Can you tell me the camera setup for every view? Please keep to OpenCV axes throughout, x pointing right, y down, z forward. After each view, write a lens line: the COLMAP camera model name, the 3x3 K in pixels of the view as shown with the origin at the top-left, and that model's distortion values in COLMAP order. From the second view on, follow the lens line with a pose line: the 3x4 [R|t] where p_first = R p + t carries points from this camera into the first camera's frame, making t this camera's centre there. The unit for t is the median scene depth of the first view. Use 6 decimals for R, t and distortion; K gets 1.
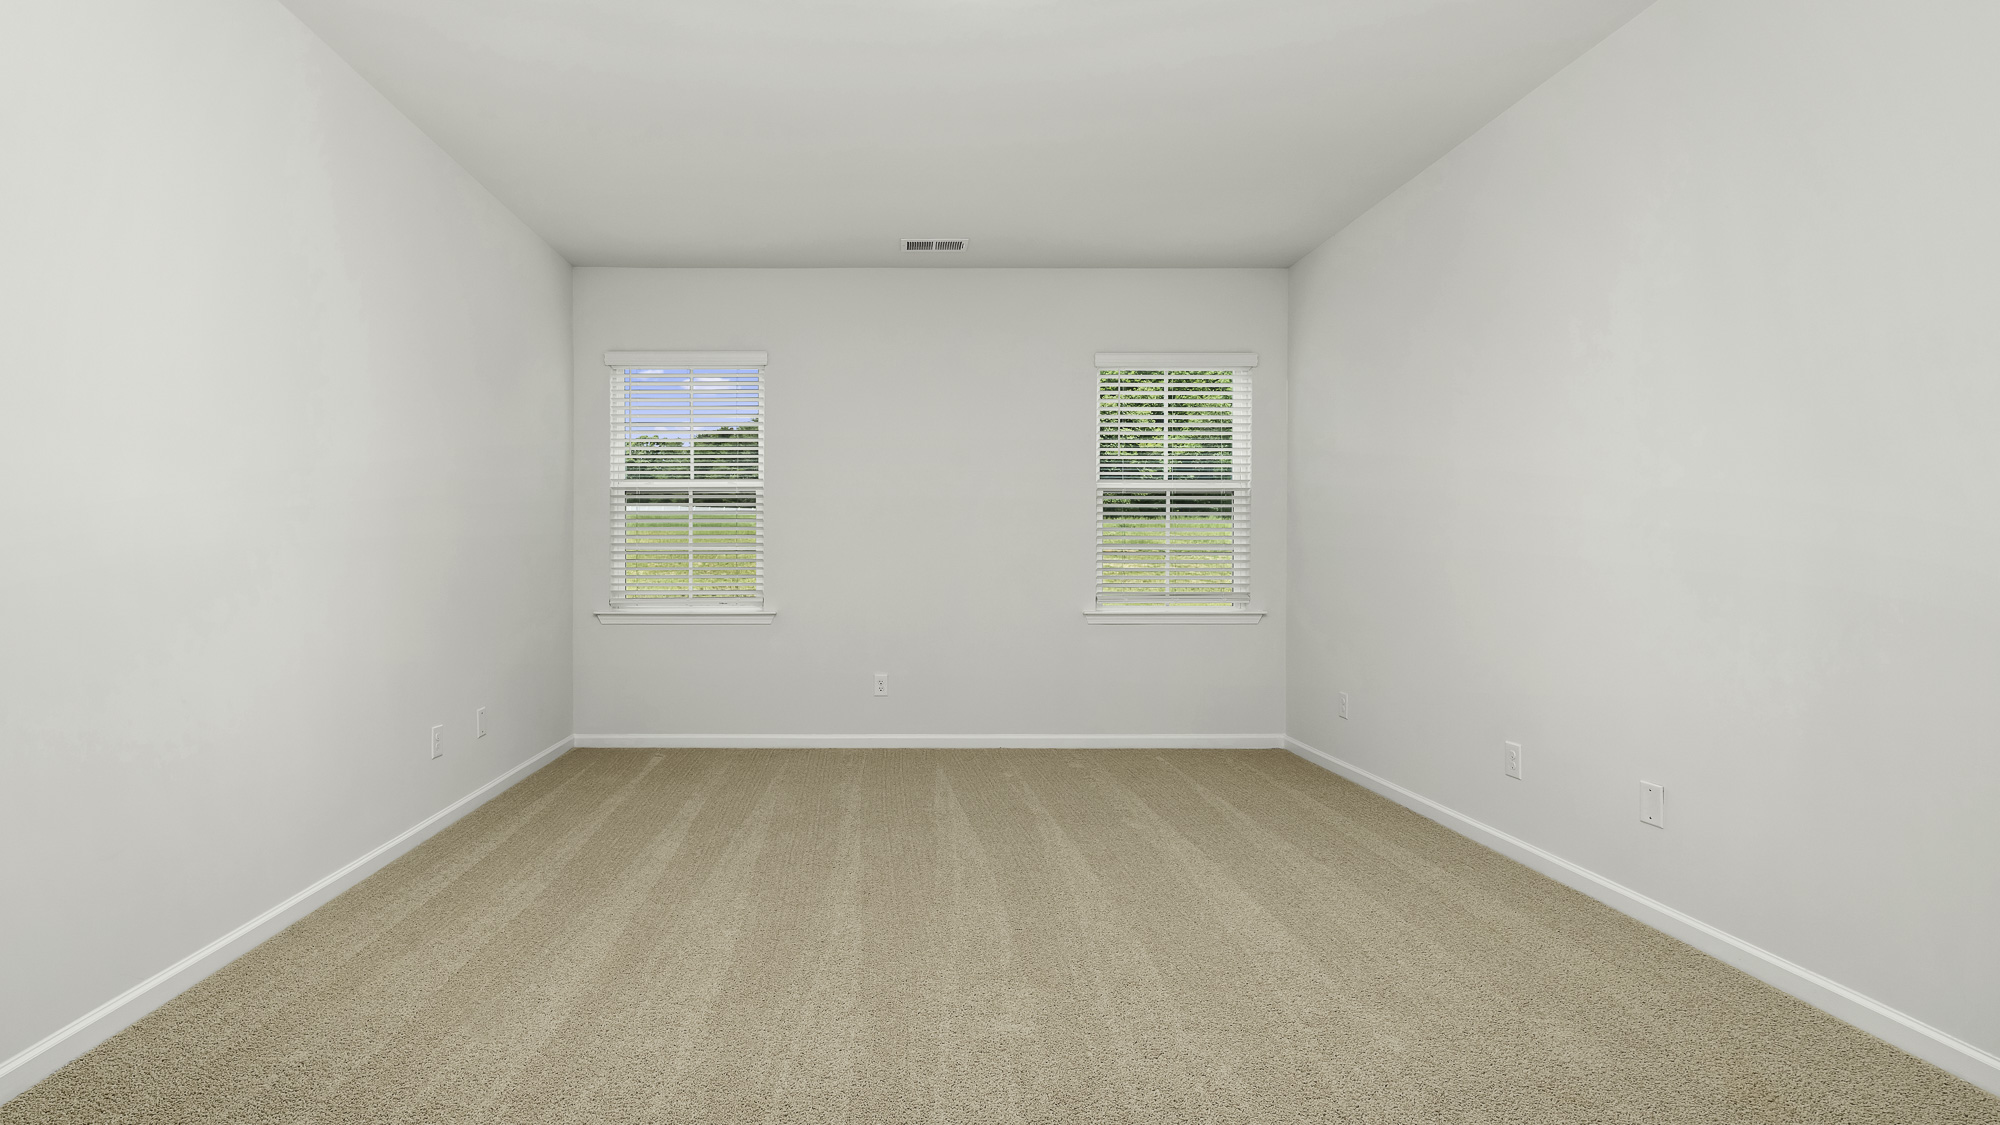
lens RADIAL K [[876.9, 0, 1000.0], [0, 876.9, 562.5], [0, 0, 1]] dist [0.000050, 0.000116]
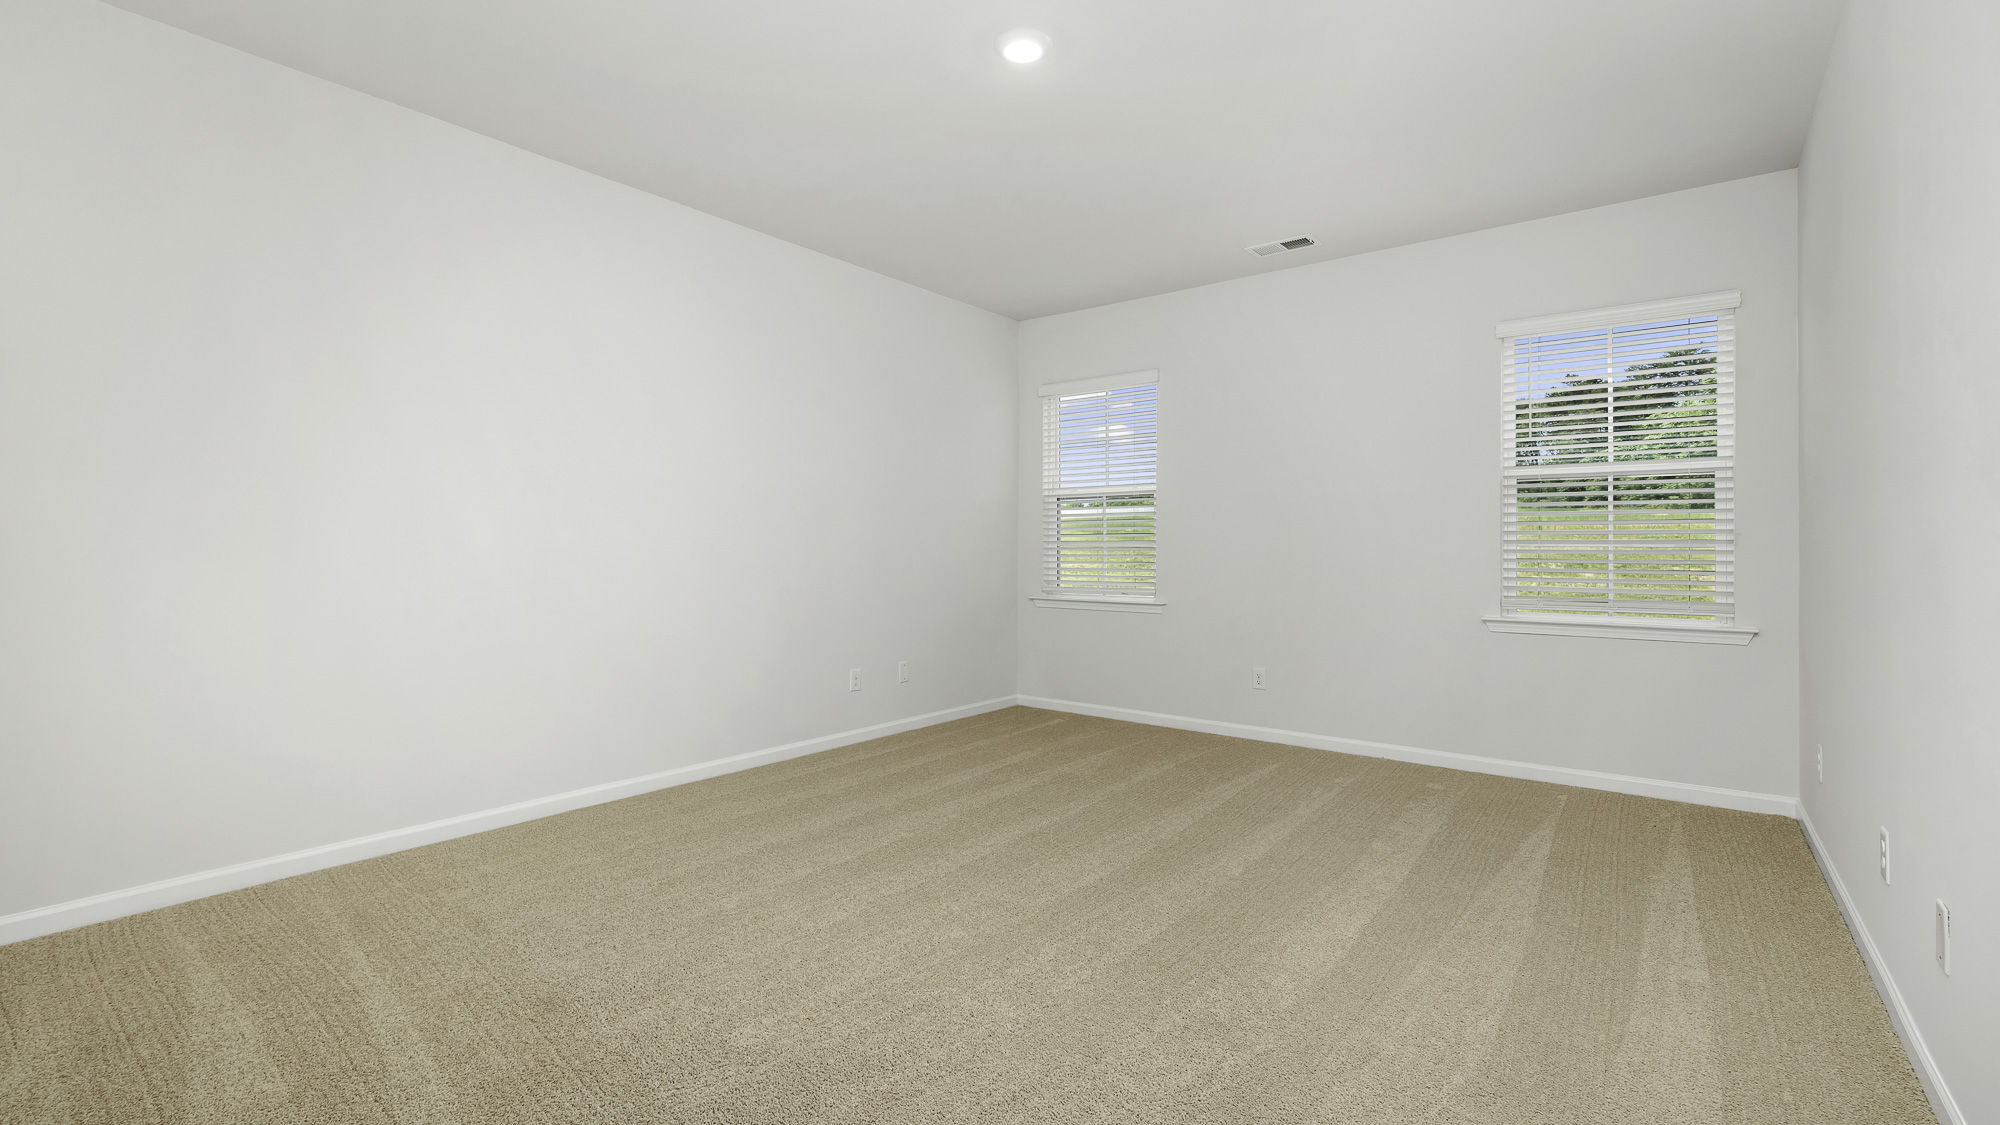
lens RADIAL K [[854.6, 0, 1000.8], [0, 854.6, 547.4], [0, 0, 1]] dist [0.001477, 0.000055]
pose [[0.789440, 0.001986, -0.613825, 0.240940], [-0.009336, 0.999918, -0.008772, -0.002261], [0.613757, 0.012656, 0.789394, 0.022539]]
